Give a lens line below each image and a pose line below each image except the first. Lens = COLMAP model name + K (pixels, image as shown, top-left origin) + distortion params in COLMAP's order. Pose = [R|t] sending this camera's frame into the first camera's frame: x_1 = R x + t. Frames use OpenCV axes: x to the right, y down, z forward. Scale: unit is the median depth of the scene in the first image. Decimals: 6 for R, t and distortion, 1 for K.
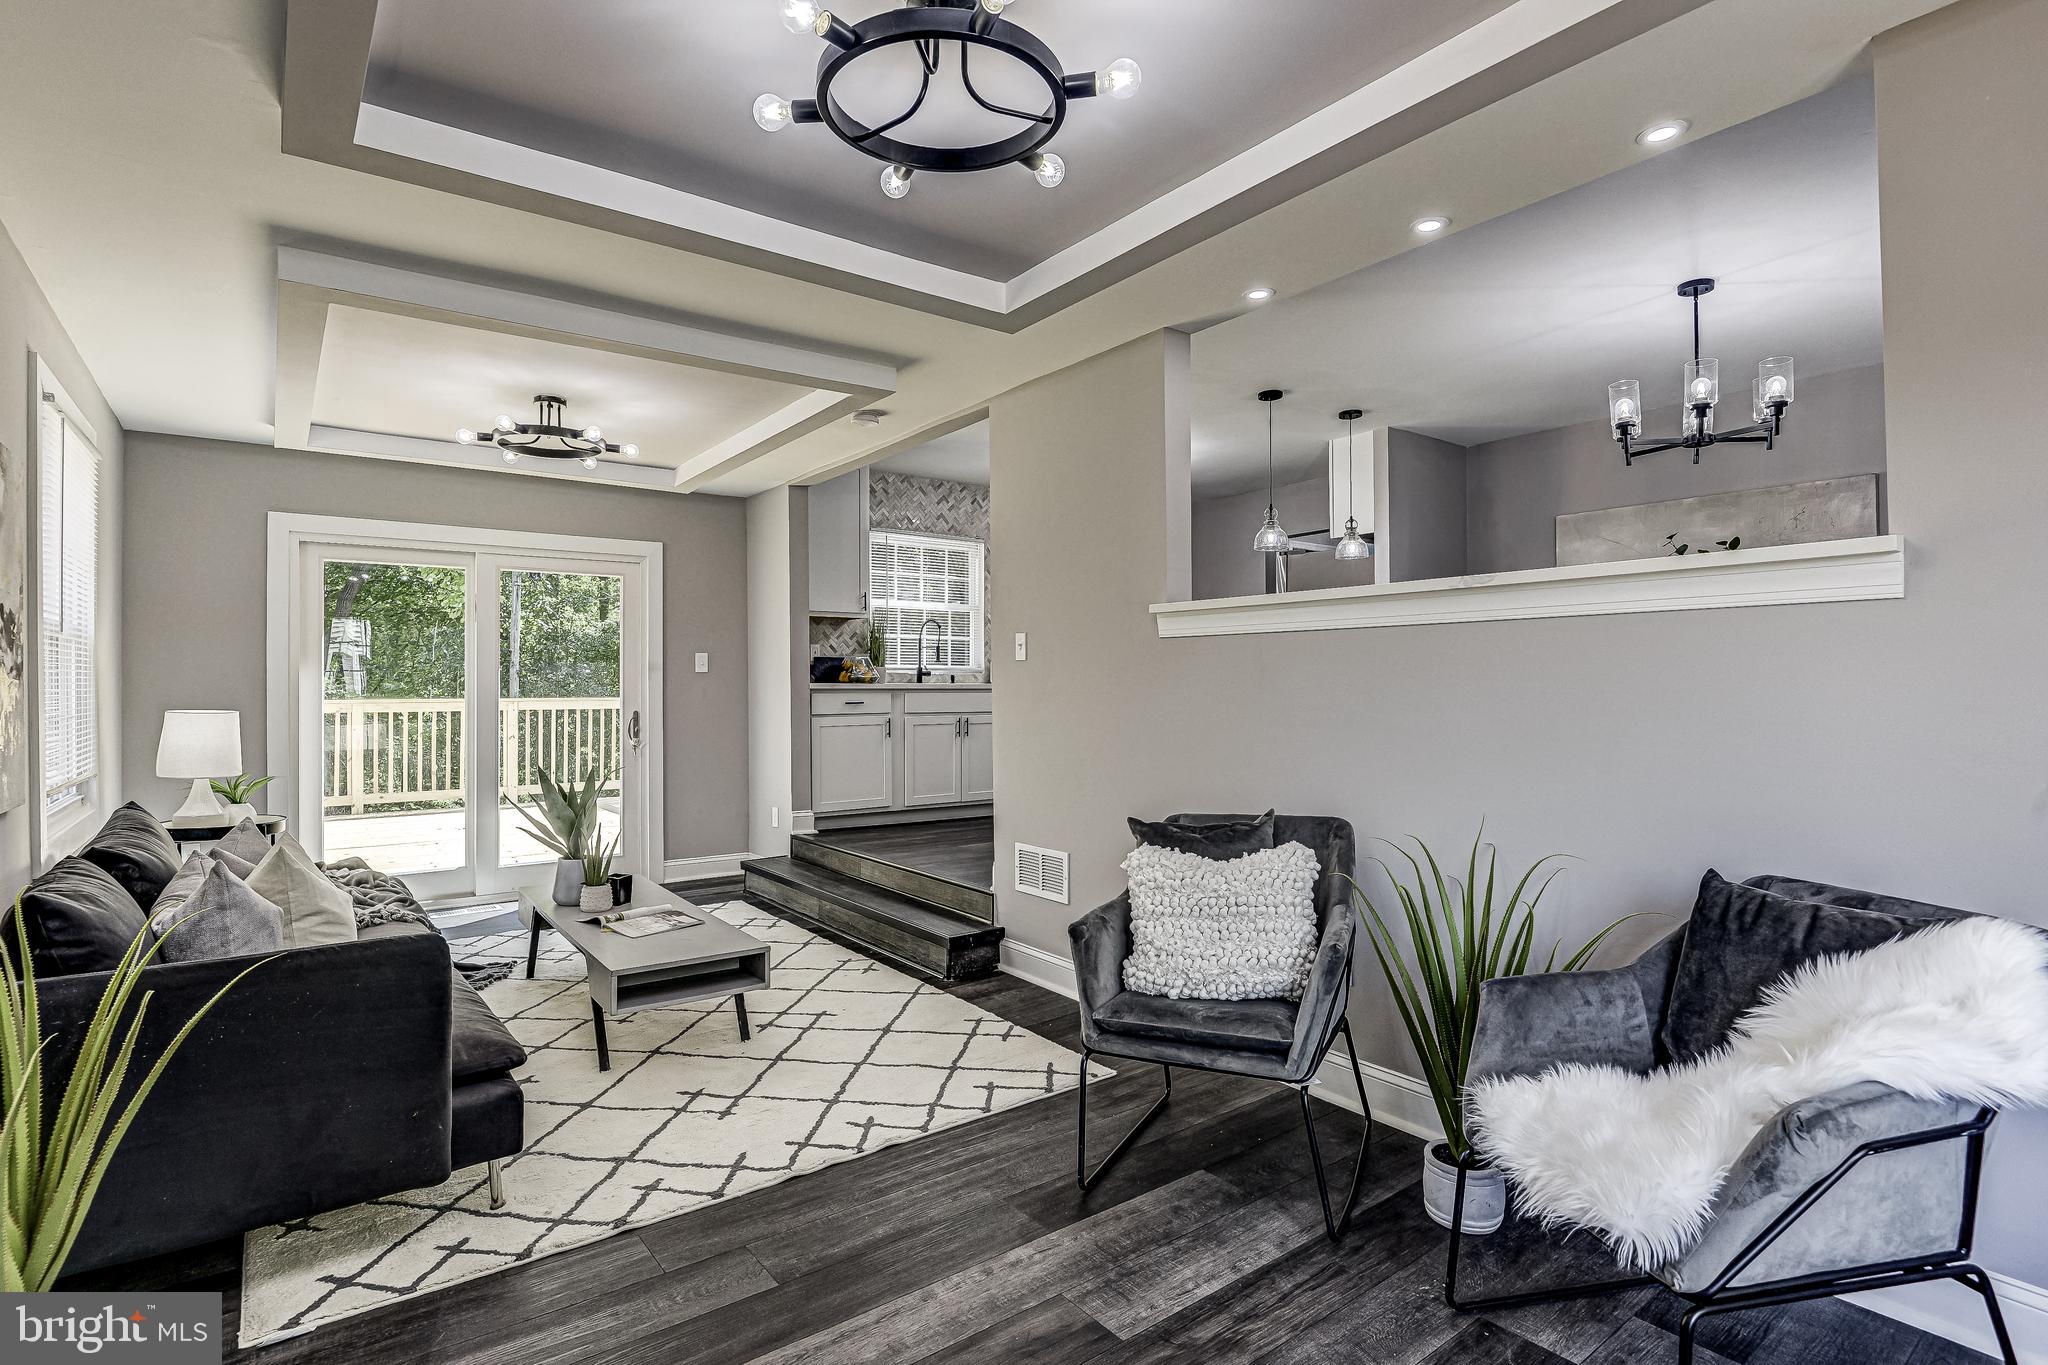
lens RADIAL K [[1006.7, 0, 1007.5], [0, 1006.7, 681.6], [0, 0, 1]] dist [-0.002753, -0.001275]
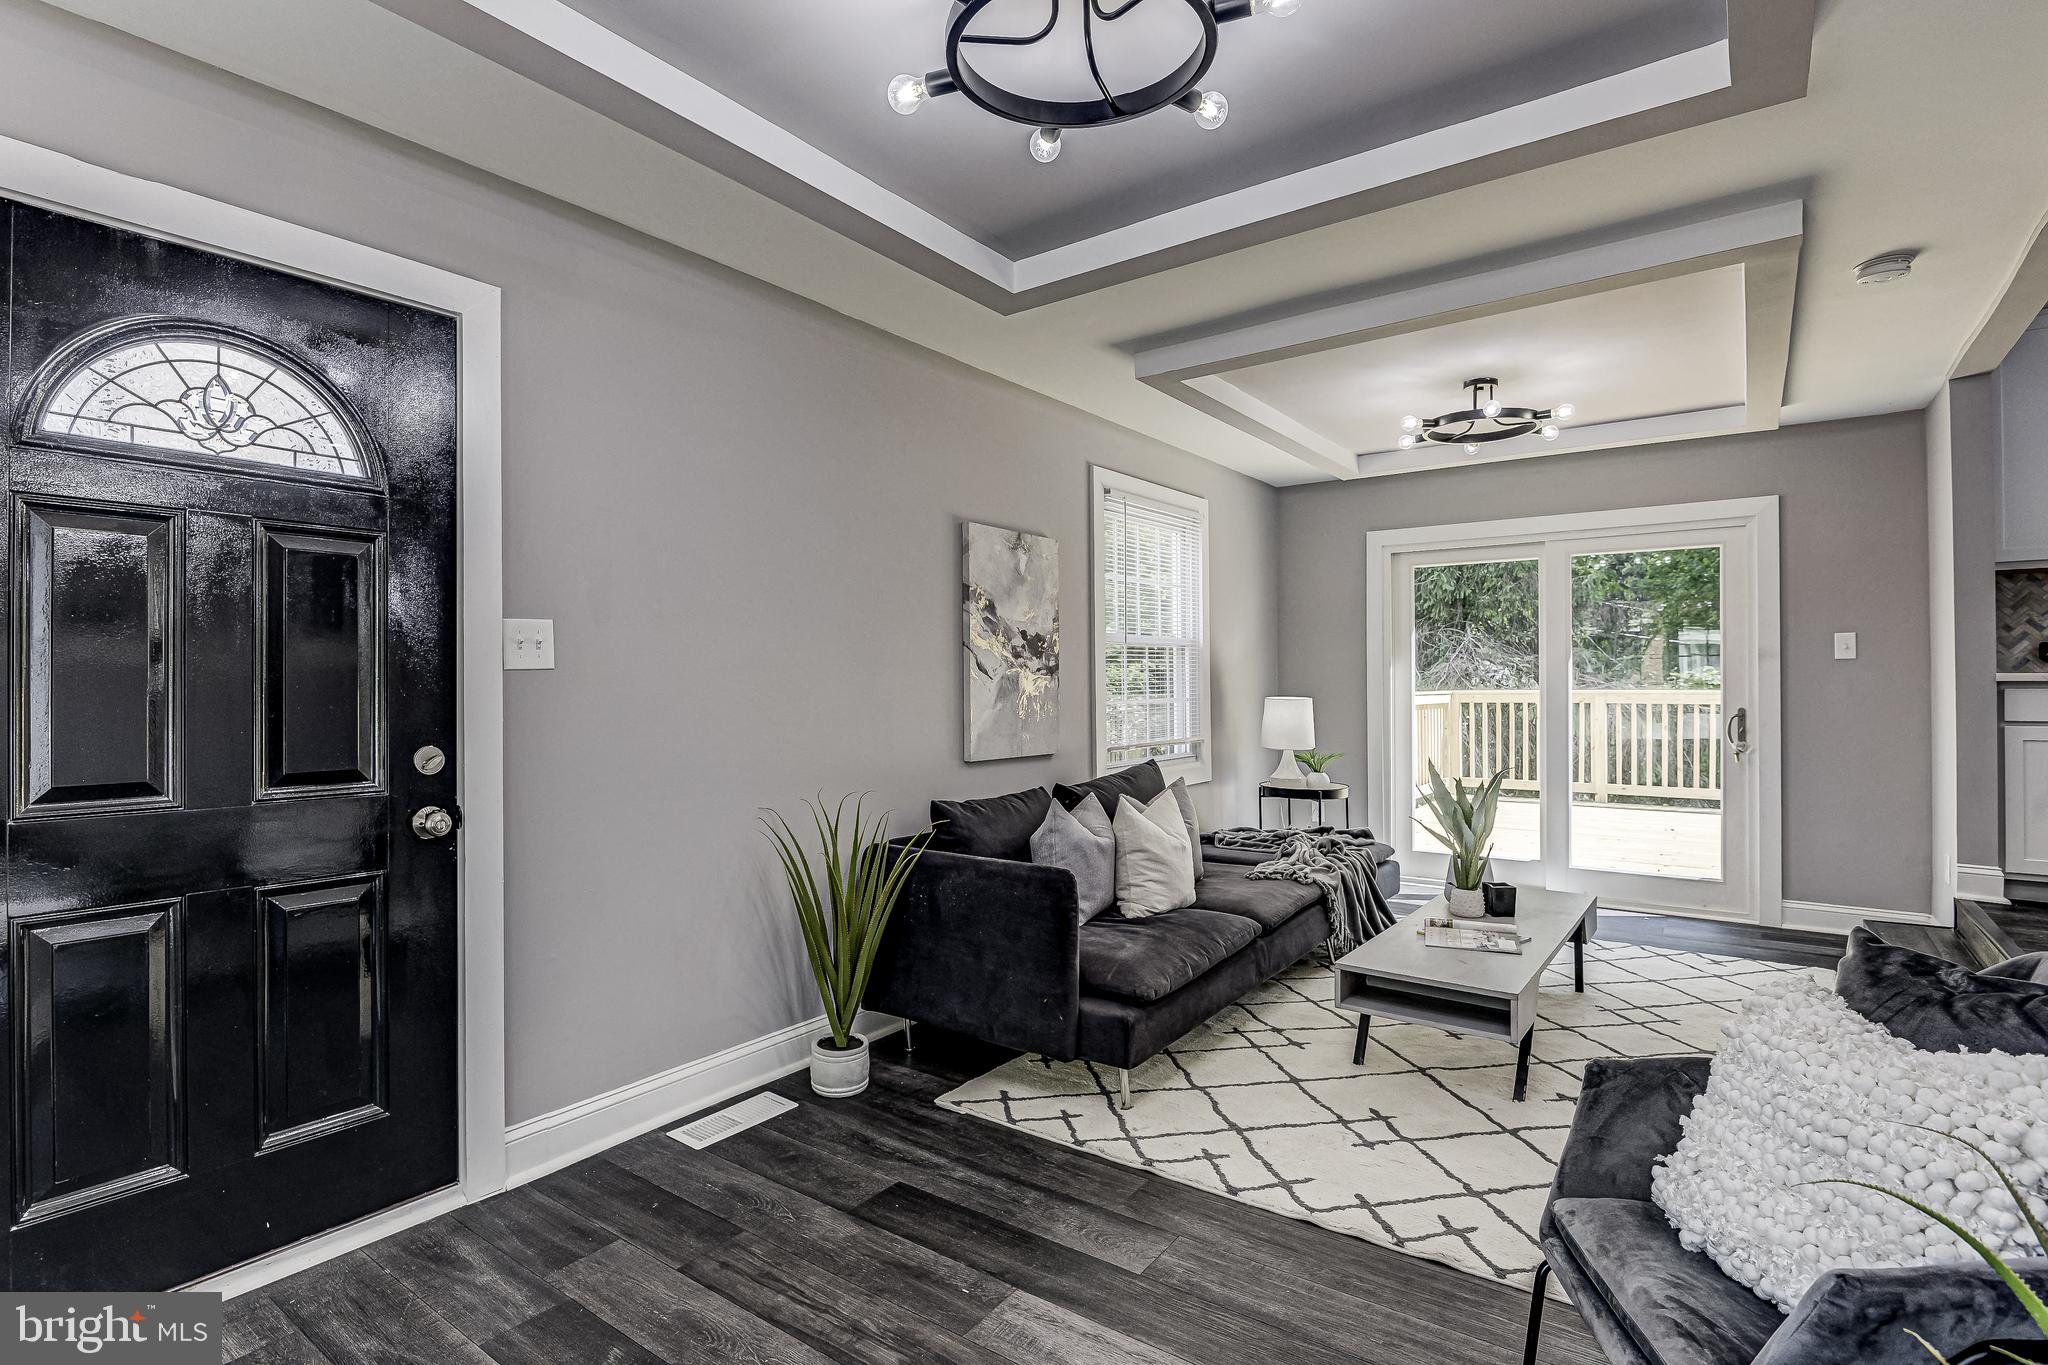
lens RADIAL K [[1006.7, 0, 1007.5], [0, 1006.7, 681.6], [0, 0, 1]] dist [-0.002753, -0.001275]
pose [[0.296712, 0.003517, -0.954960, 0.437455], [0.006785, 0.999960, 0.005790, -0.002021], [0.954943, -0.008198, 0.296677, 0.362609]]
